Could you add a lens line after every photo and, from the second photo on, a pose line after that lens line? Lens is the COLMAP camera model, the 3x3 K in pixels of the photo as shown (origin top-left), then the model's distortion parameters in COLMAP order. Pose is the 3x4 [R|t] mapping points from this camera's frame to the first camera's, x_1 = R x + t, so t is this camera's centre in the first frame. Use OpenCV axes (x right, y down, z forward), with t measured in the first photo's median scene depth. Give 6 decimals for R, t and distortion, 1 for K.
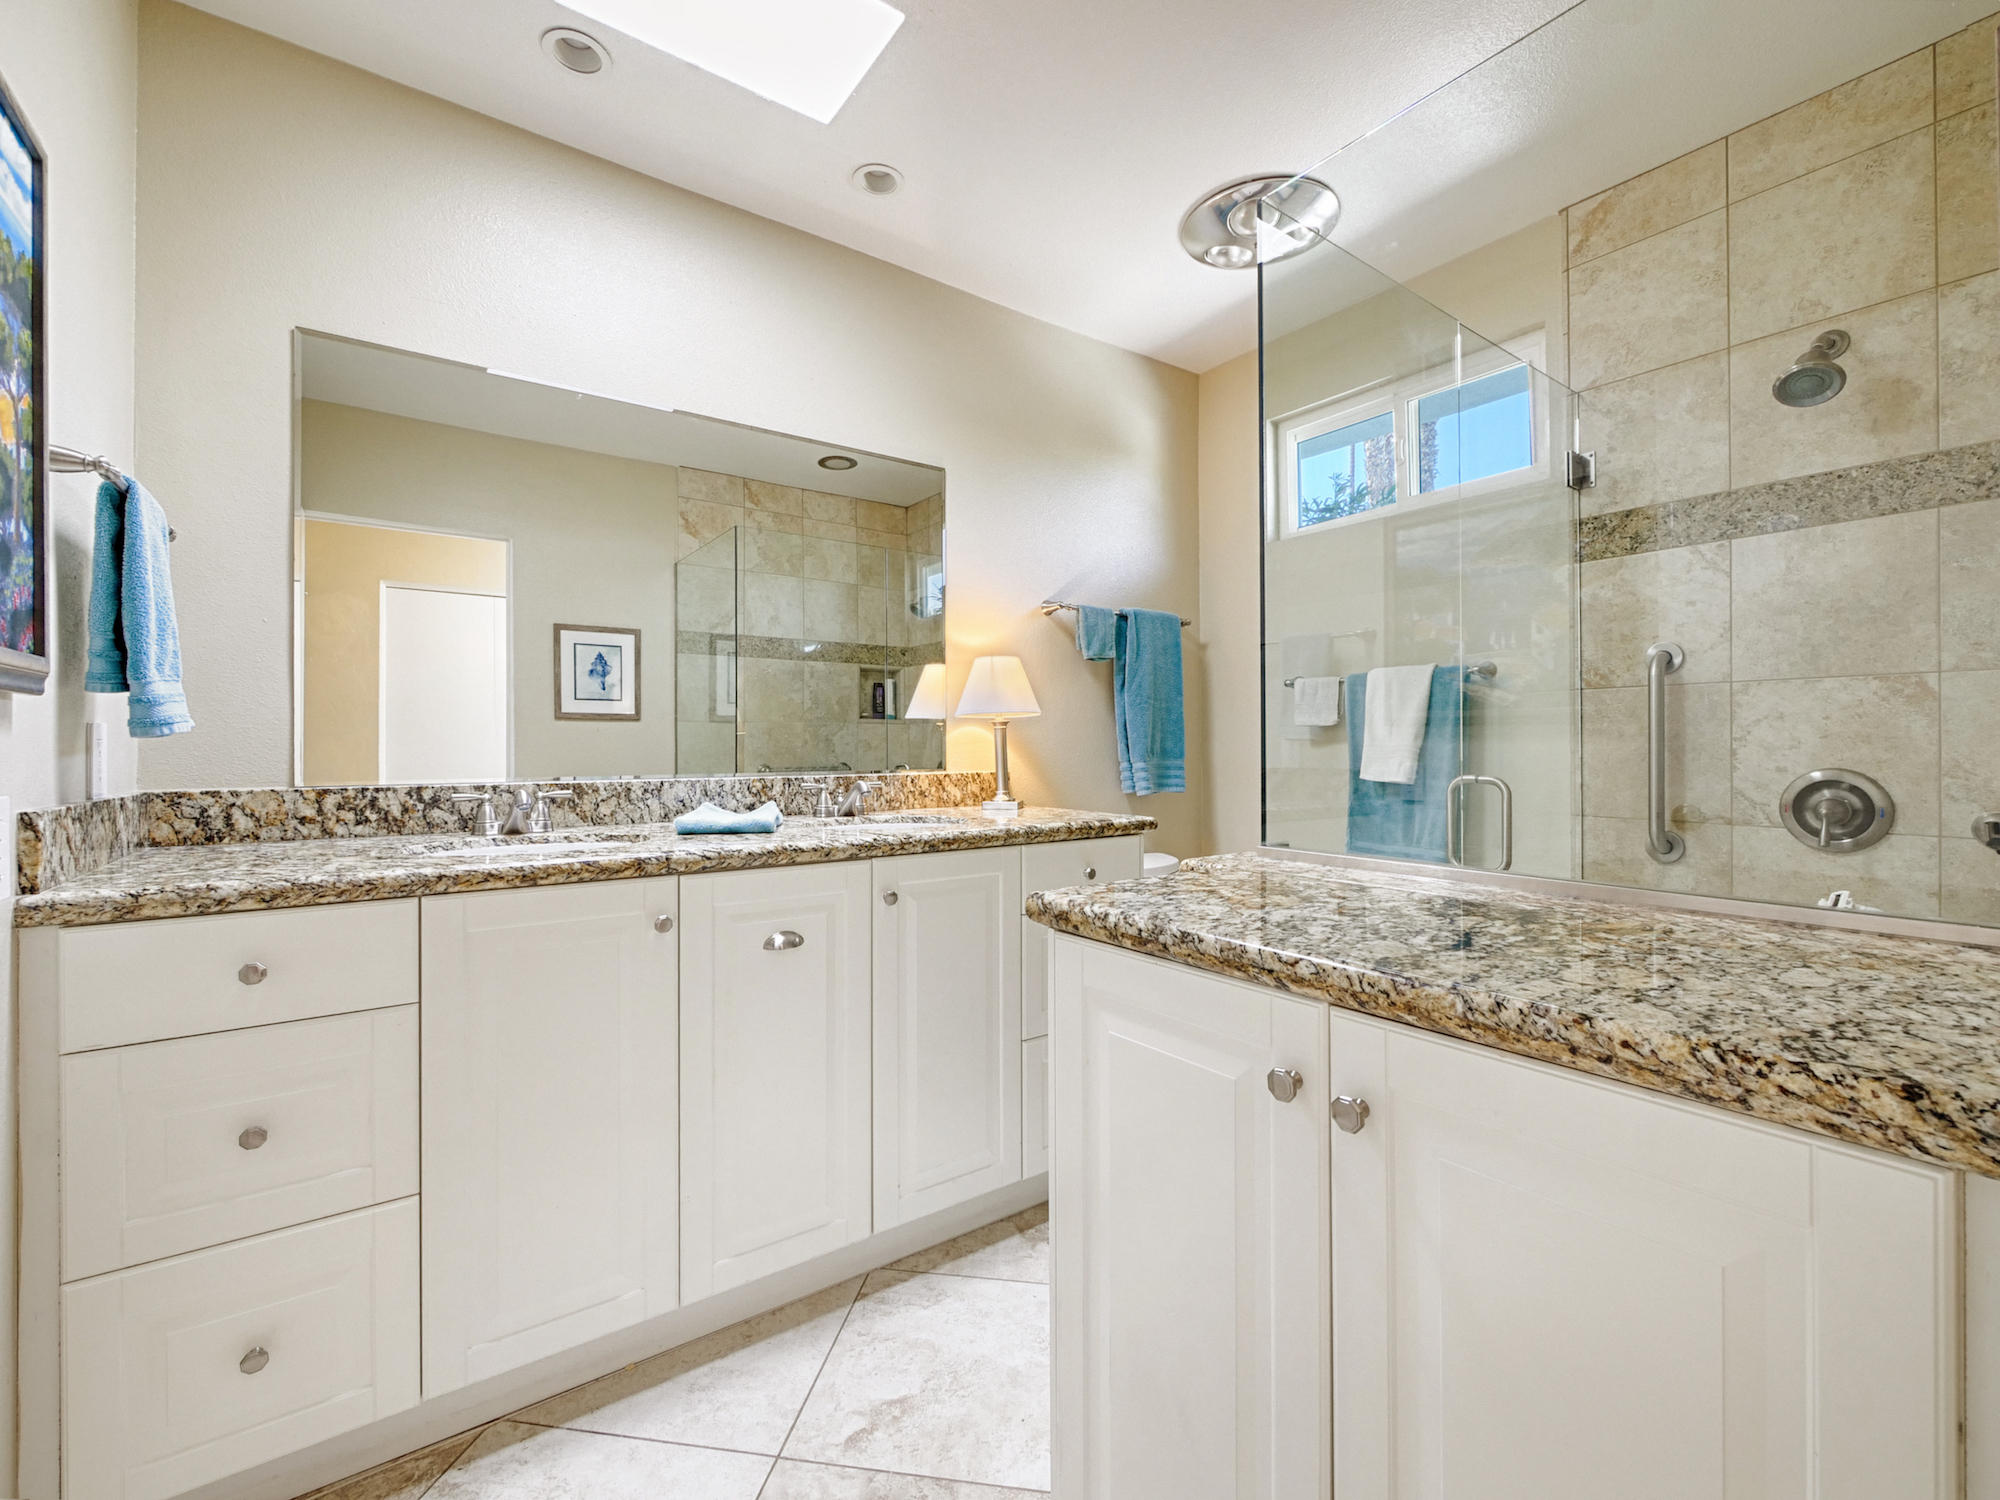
lens RADIAL K [[818.3, 0, 986.3], [0, 818.3, 739.4], [0, 0, 1]] dist [-0.002500, -0.000405]
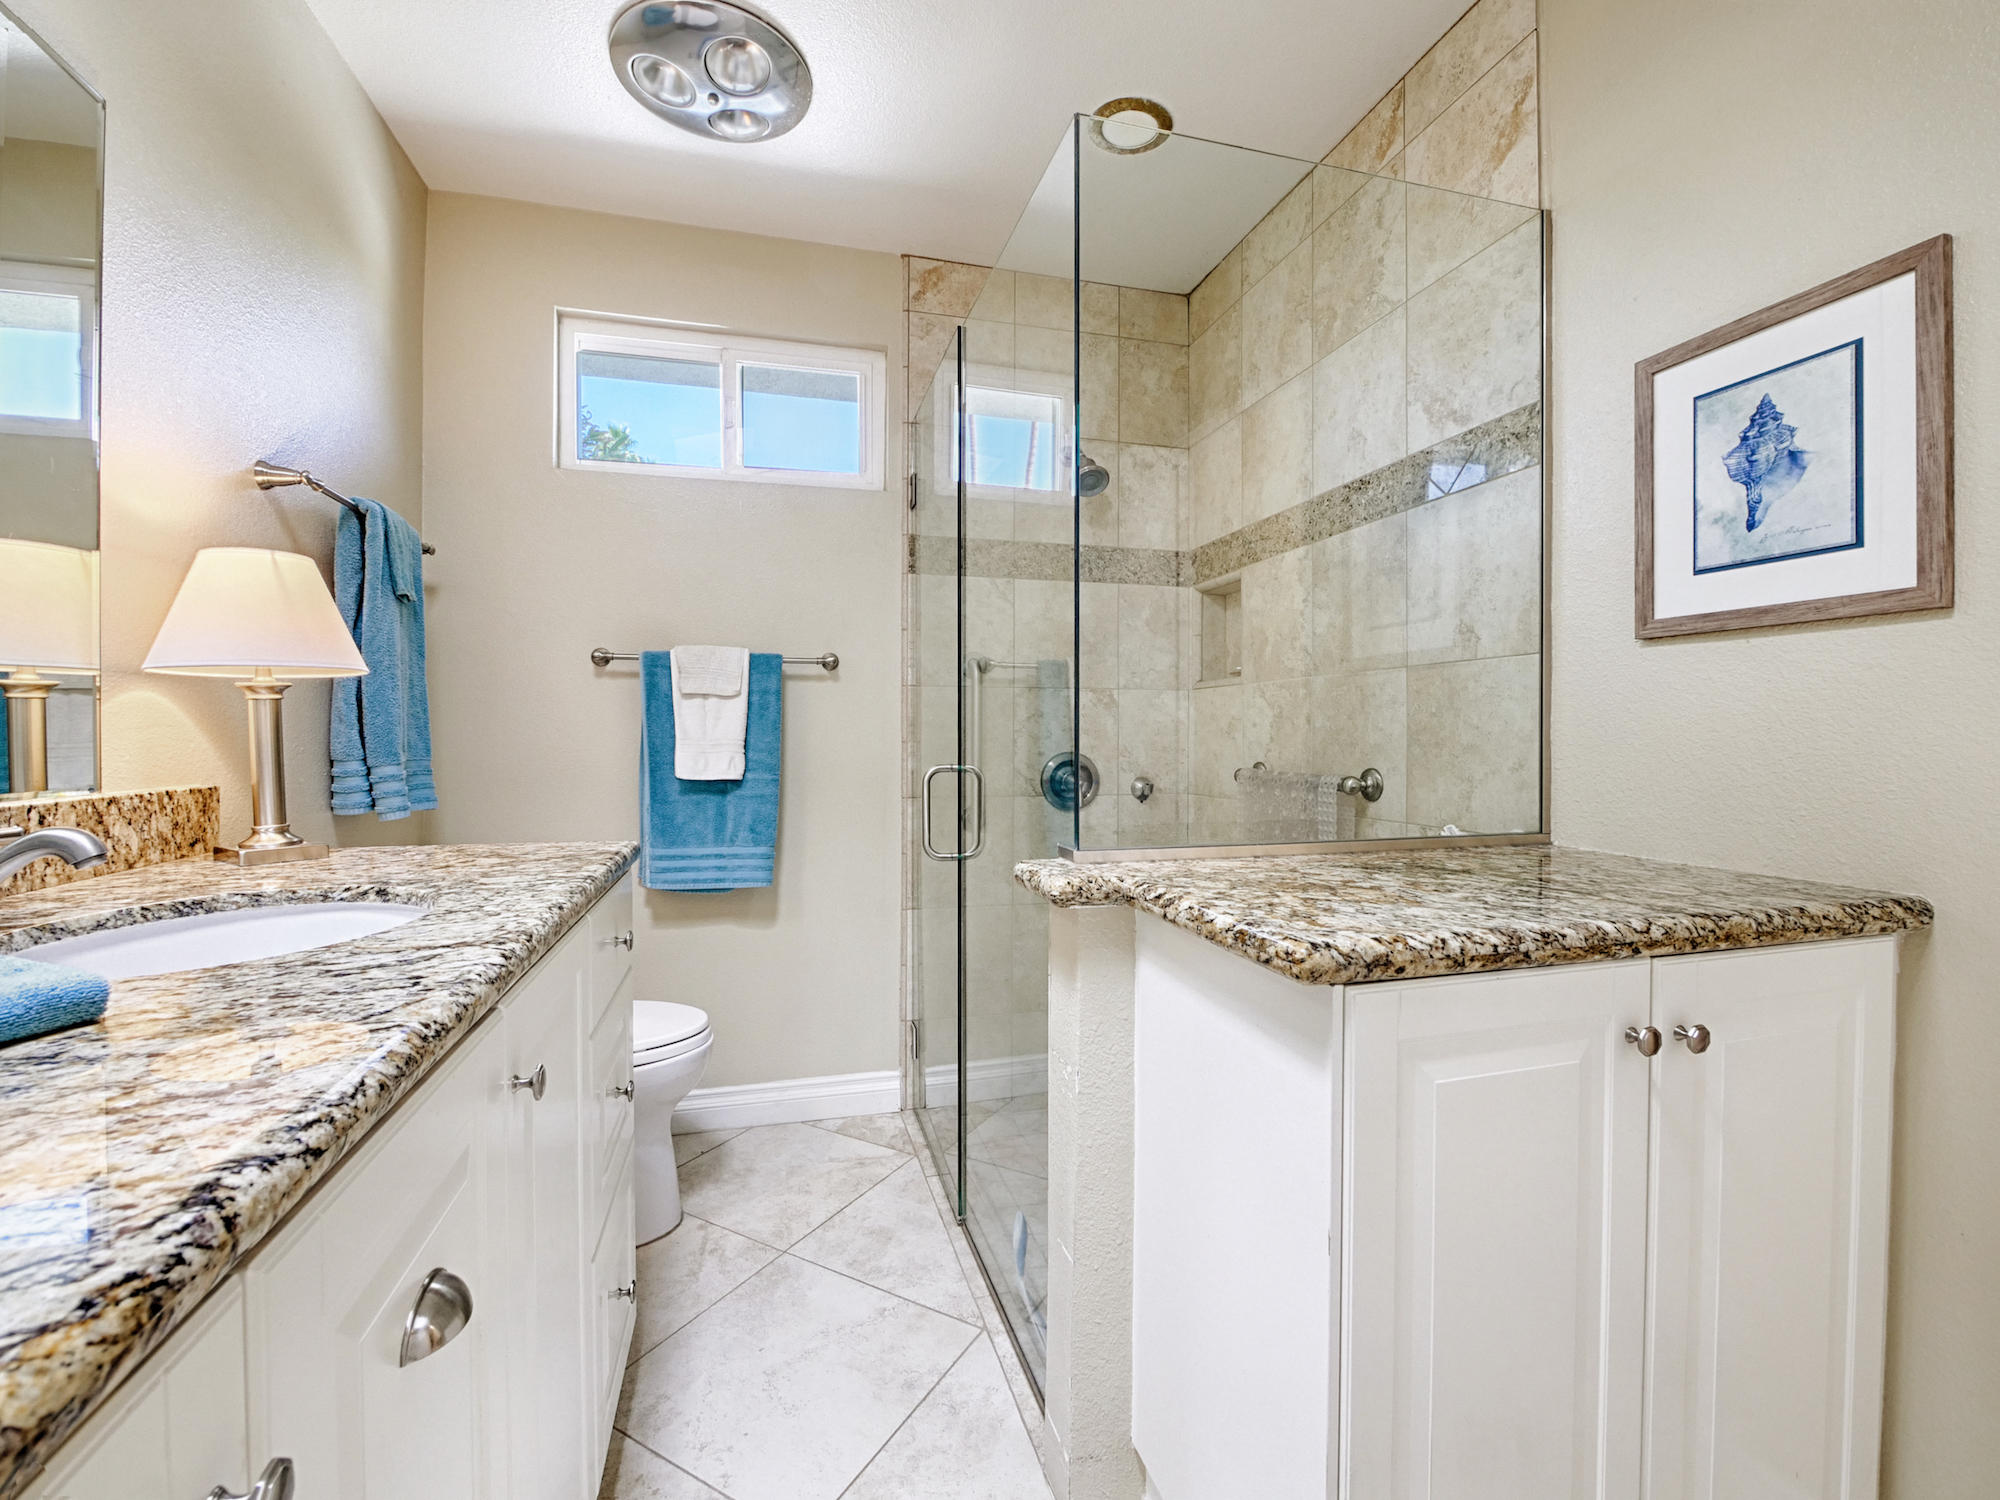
lens RADIAL K [[850.5, 0, 1034.9], [0, 850.5, 735.0], [0, 0, 1]] dist [-0.020517, 0.000179]
pose [[0.374491, 0.003531, 0.927224, -0.384621], [-0.009094, 0.999959, -0.000135, 0.006403], [-0.927186, -0.008381, 0.374507, 0.520719]]
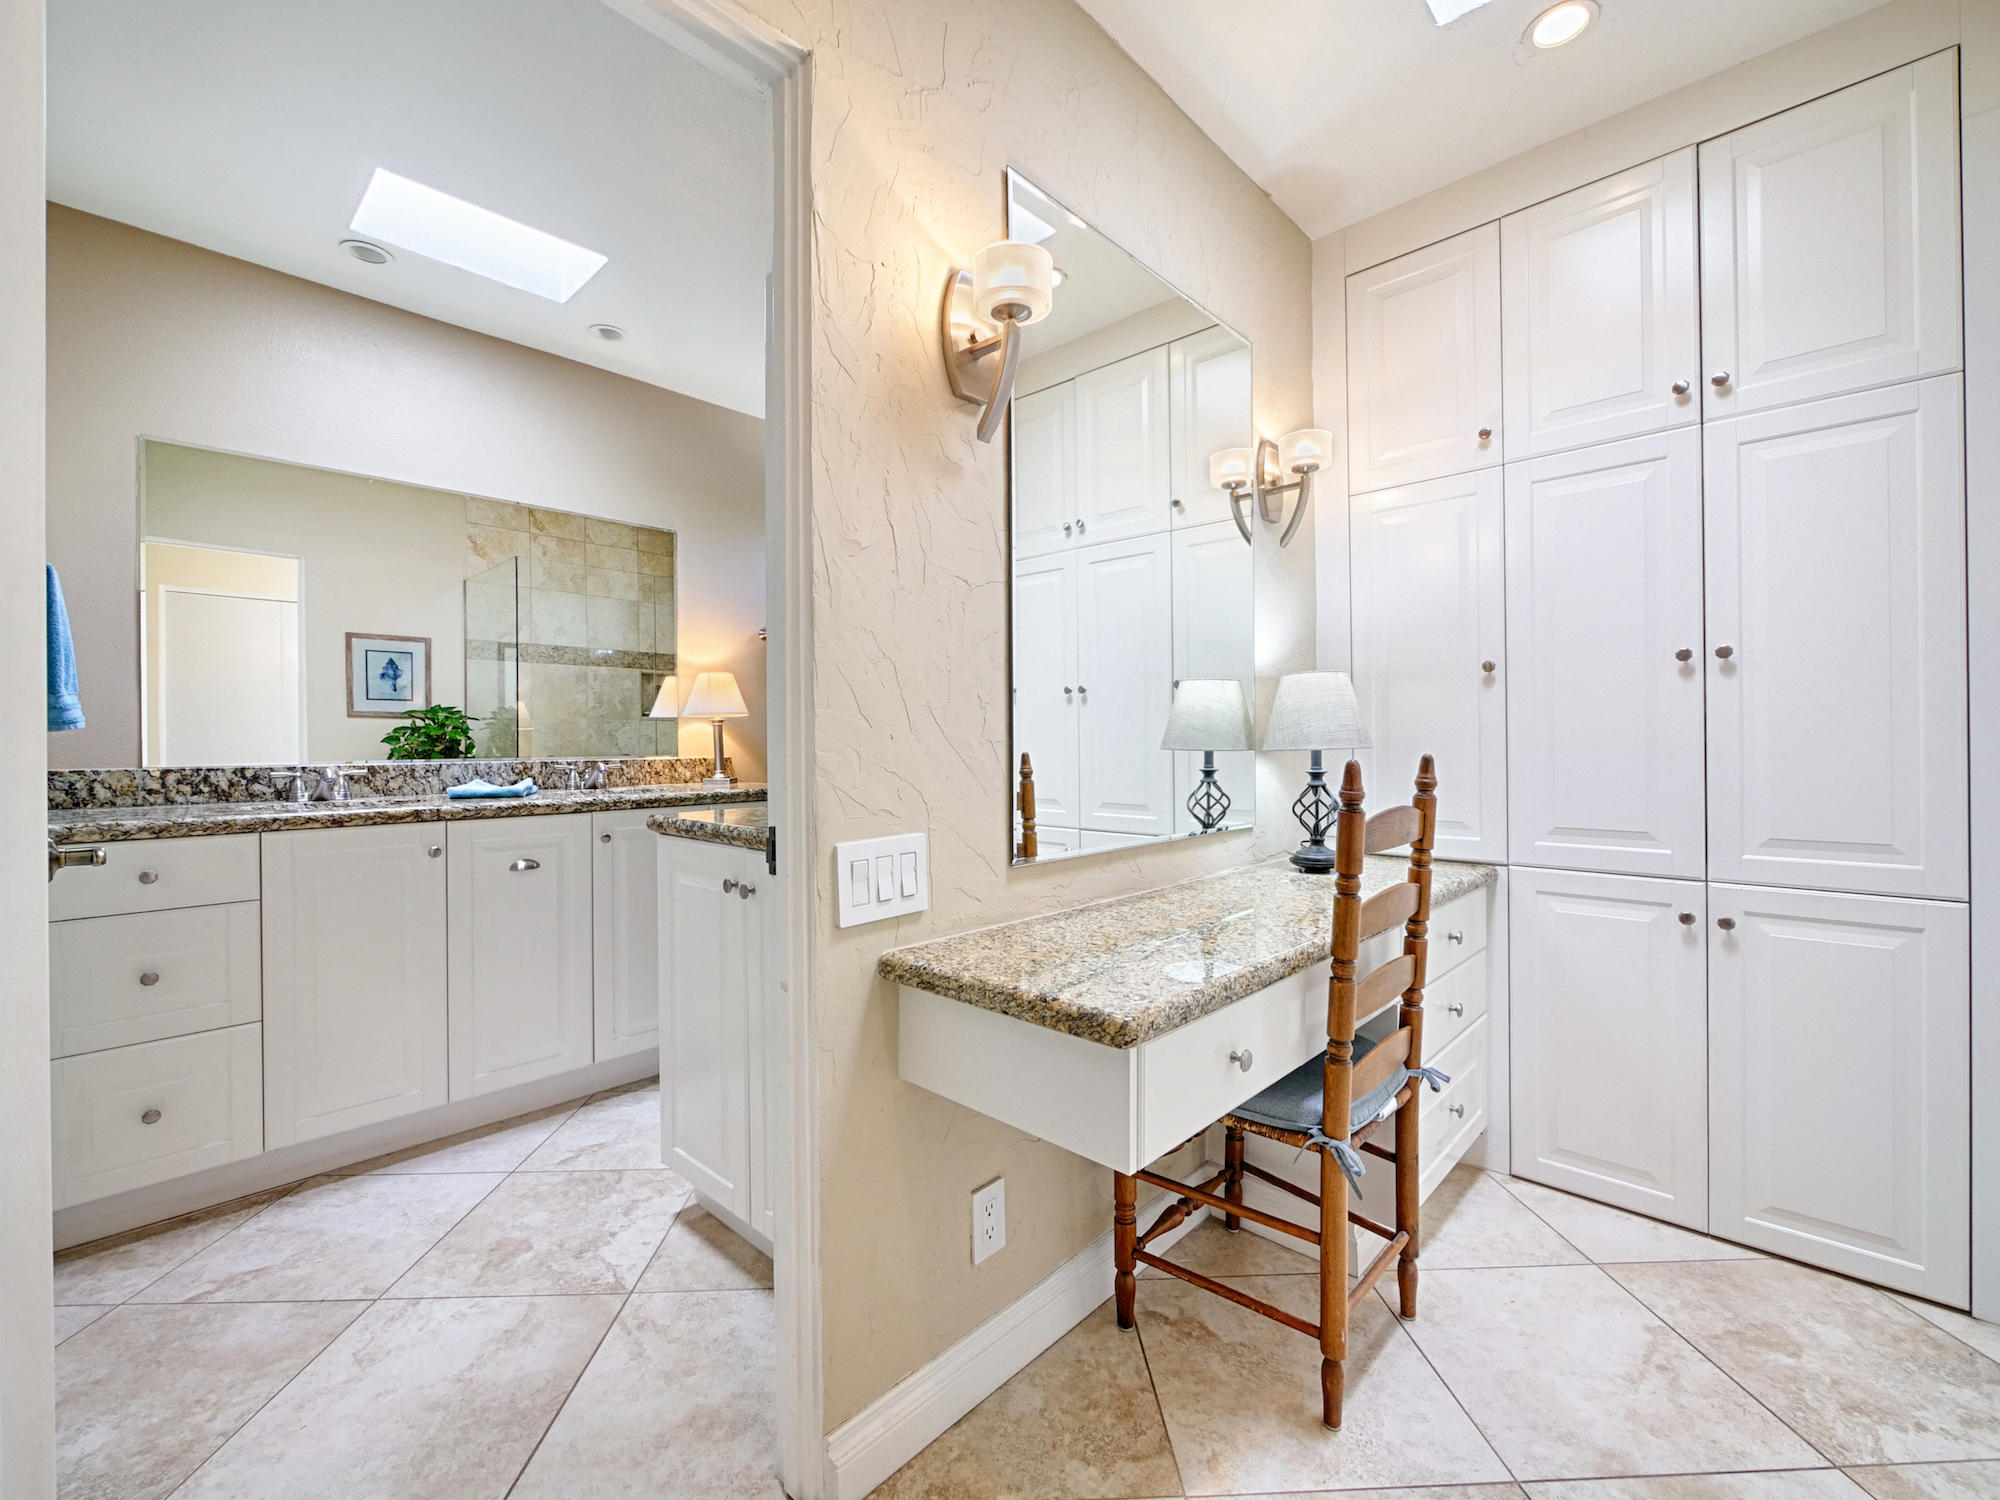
lens RADIAL K [[818.3, 0, 986.3], [0, 818.3, 739.4], [0, 0, 1]] dist [-0.002500, -0.000405]
pose [[0.983022, -0.003769, 0.183448, 0.287639], [0.002761, 0.999980, 0.005749, 0.005988], [-0.183466, -0.005145, 0.983013, -0.586089]]
